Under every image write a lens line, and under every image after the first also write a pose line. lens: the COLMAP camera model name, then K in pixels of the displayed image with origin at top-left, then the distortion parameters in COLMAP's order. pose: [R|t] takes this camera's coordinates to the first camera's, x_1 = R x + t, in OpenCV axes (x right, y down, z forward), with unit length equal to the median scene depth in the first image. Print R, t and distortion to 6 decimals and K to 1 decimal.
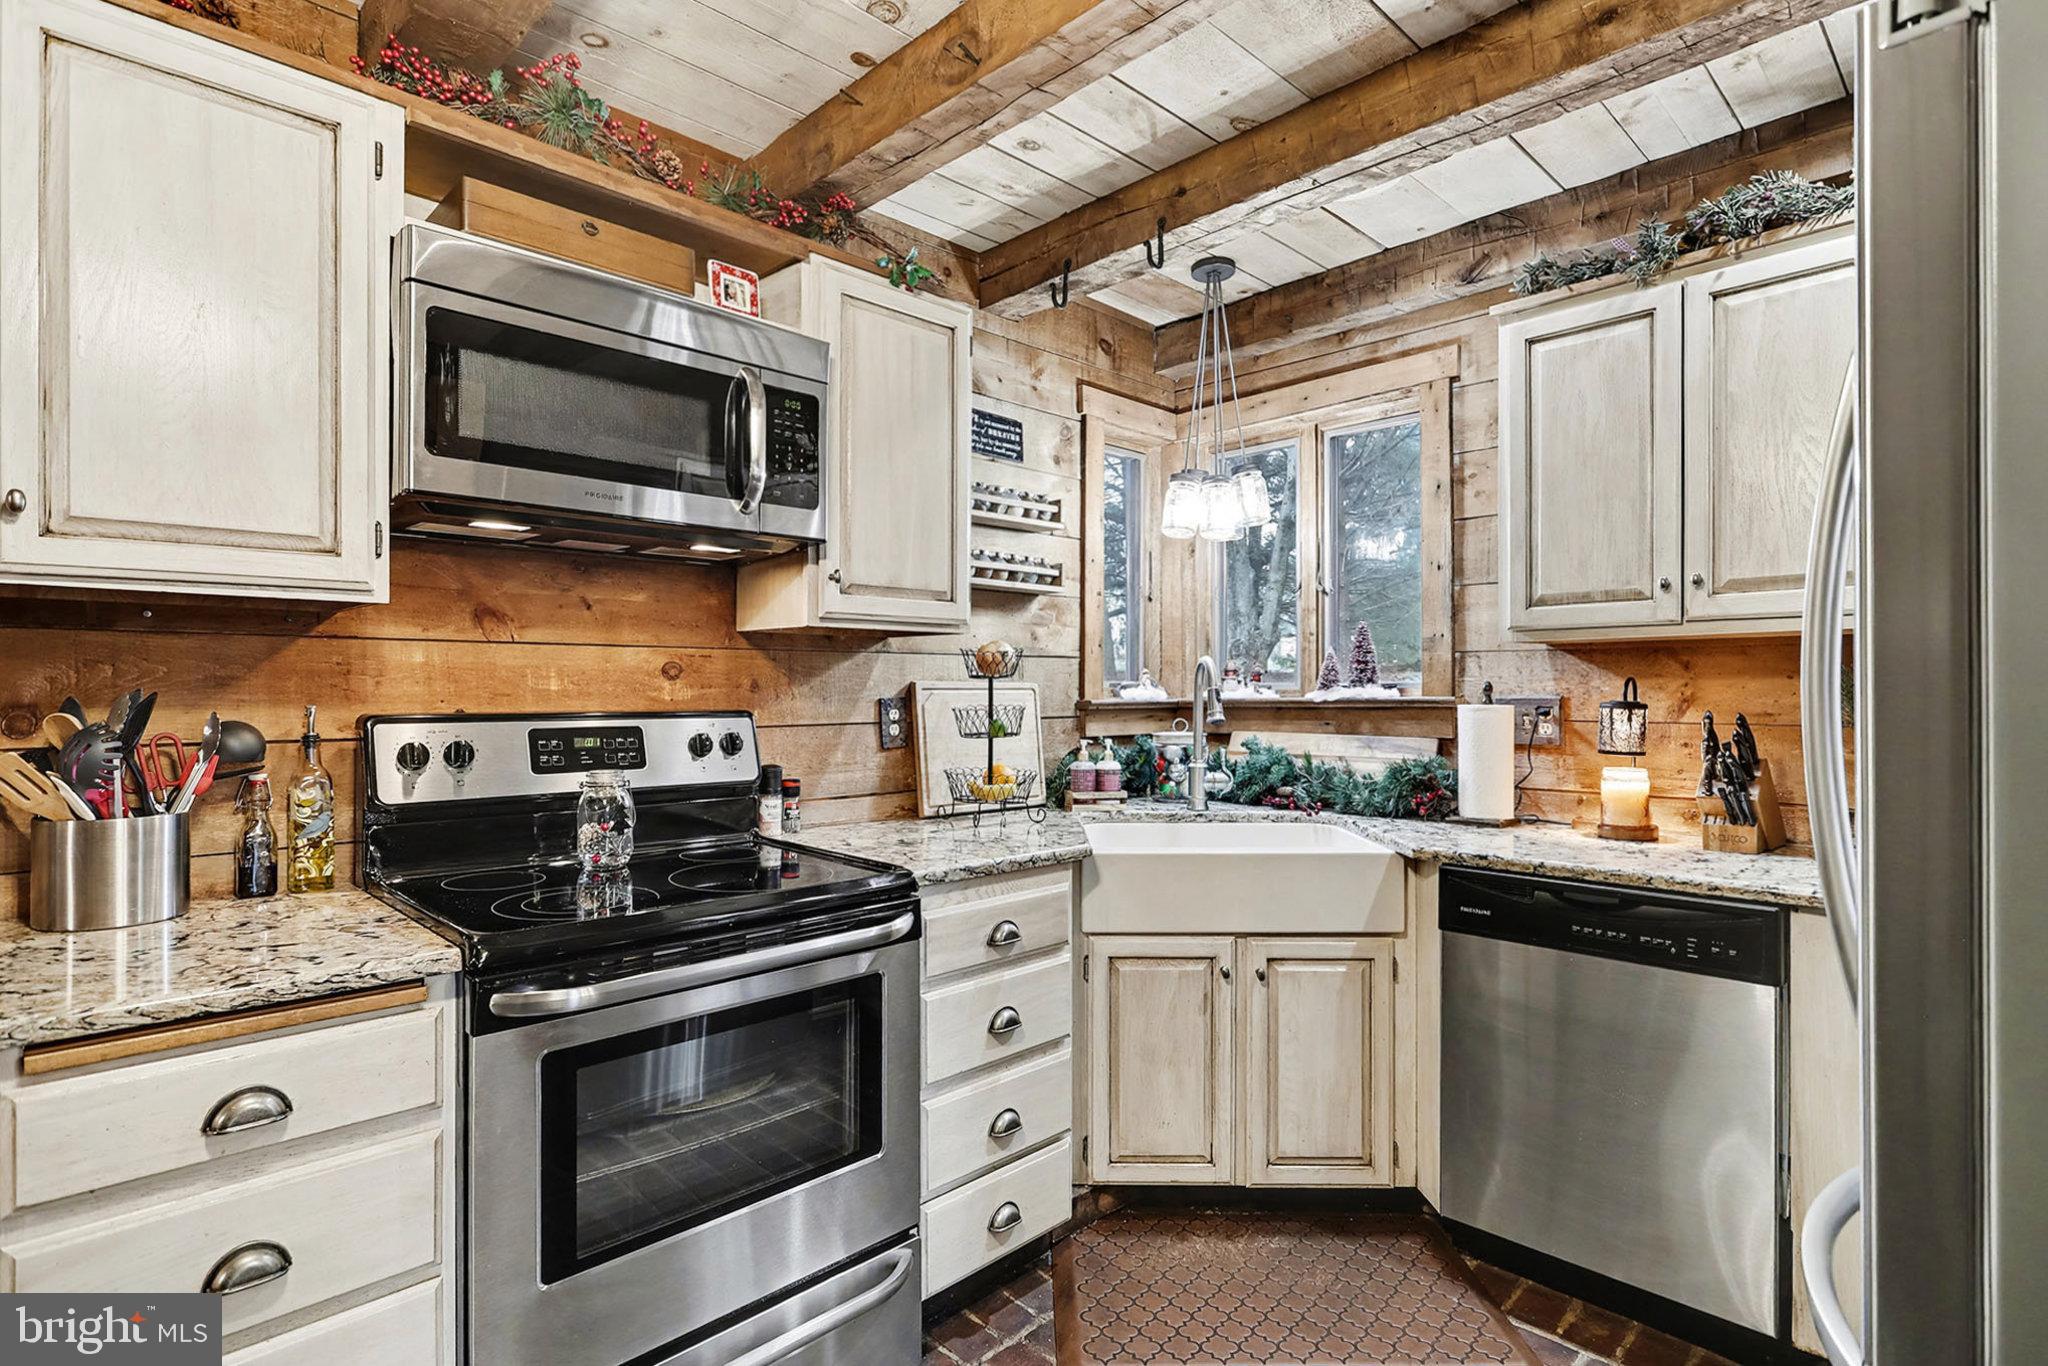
lens RADIAL K [[985.5, 0, 1027.2], [0, 985.5, 684.4], [0, 0, 1]] dist [0.002075, 0.003164]
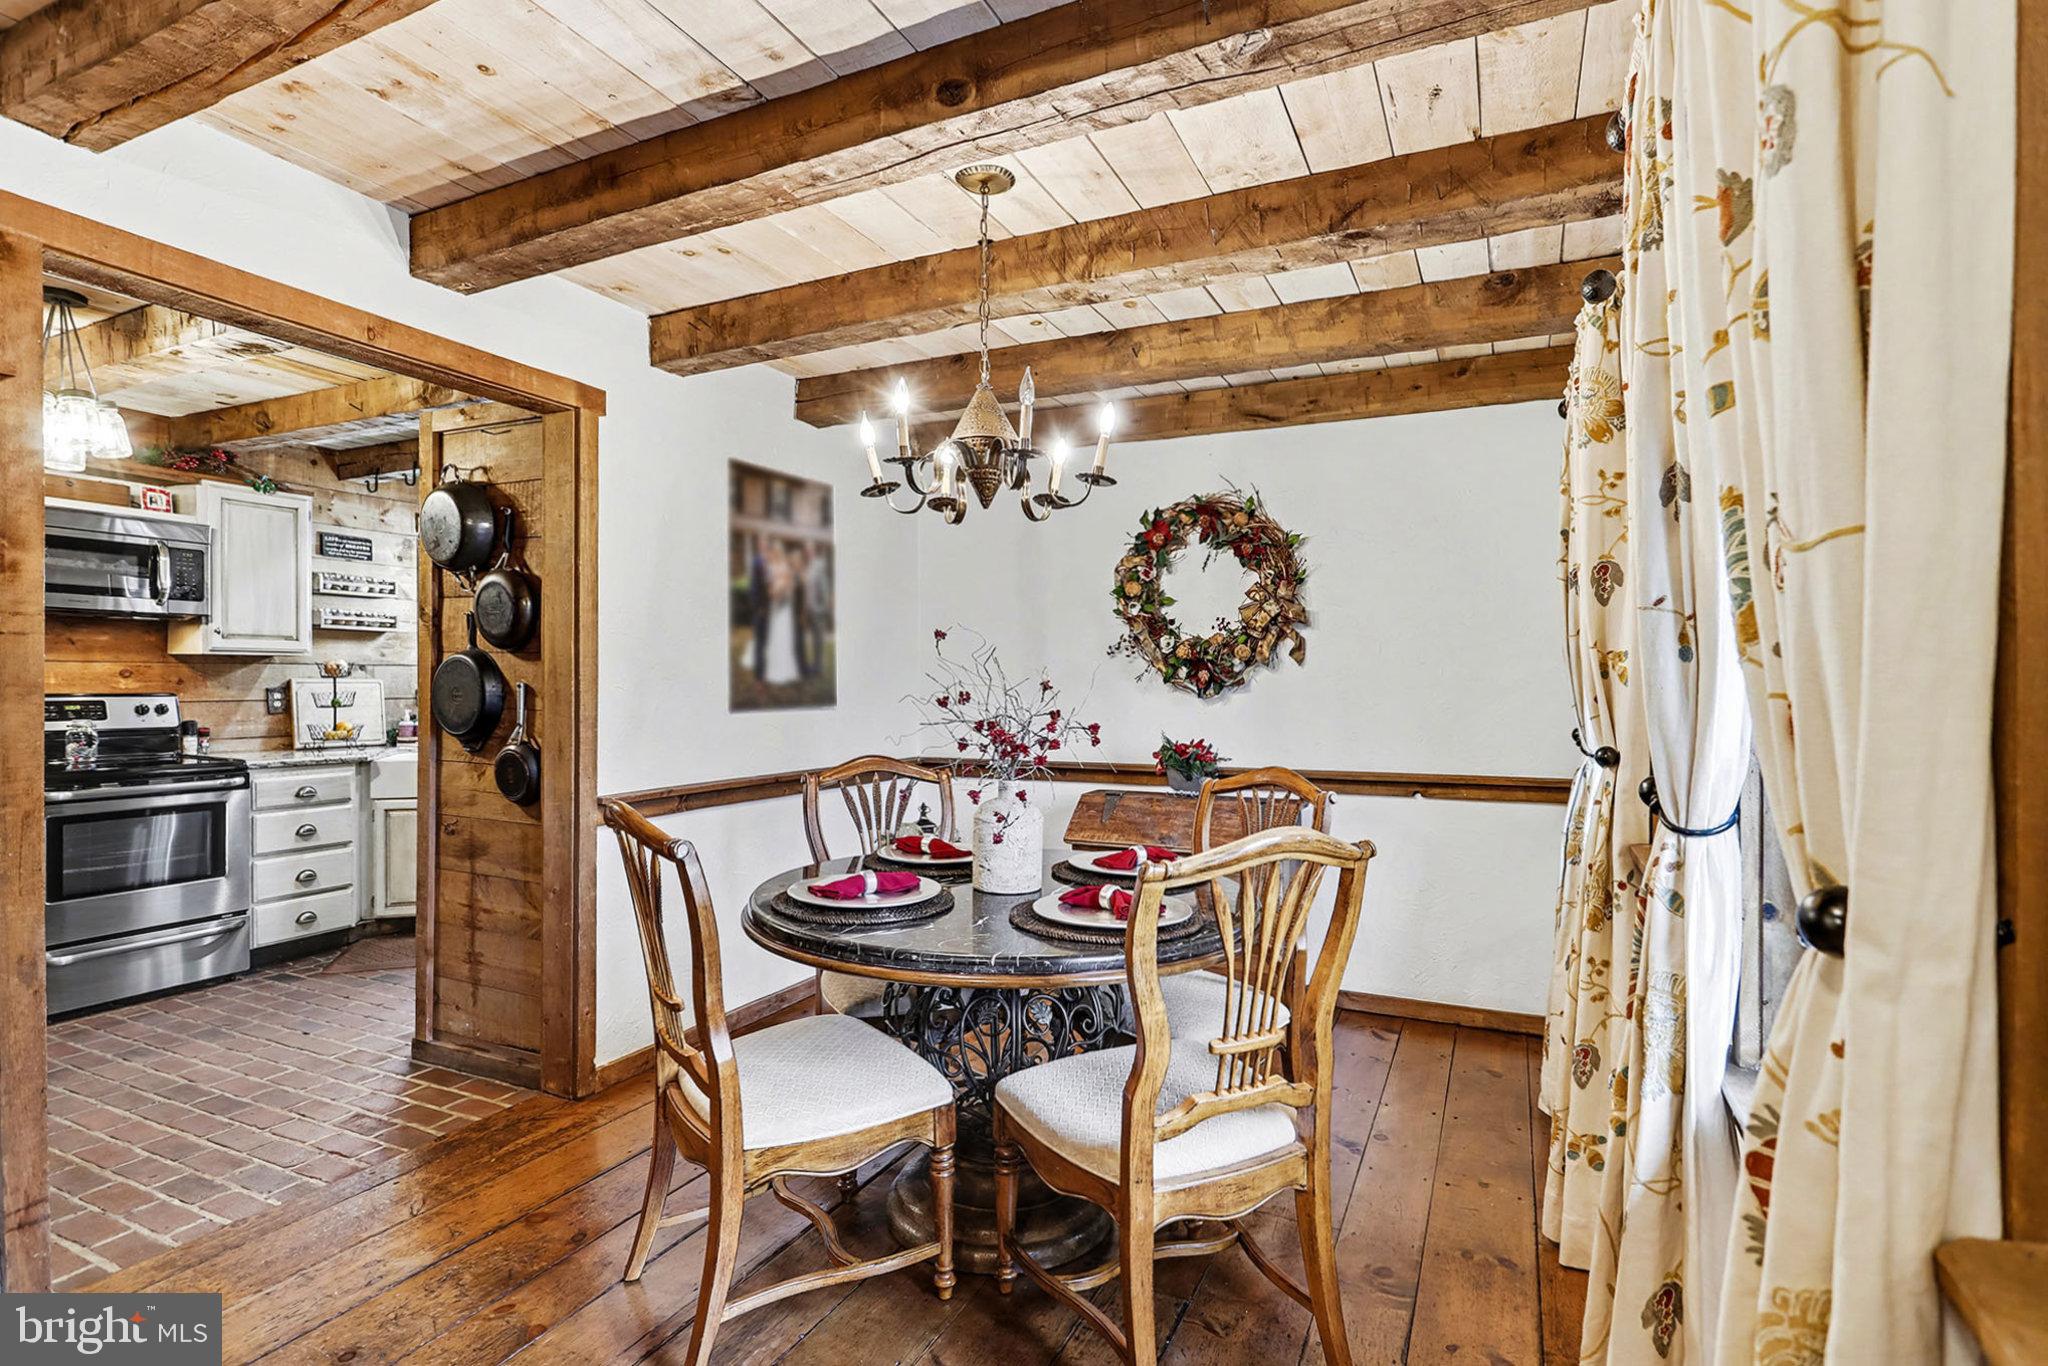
lens RADIAL K [[985.5, 0, 1021.3], [0, 985.5, 689.8], [0, 0, 1]] dist [0.002075, 0.003164]
pose [[0.946440, 0.004174, 0.322852, 0.710469], [-0.008560, 0.999889, 0.012166, -0.020407], [-0.322765, -0.014278, 0.946371, -1.489415]]
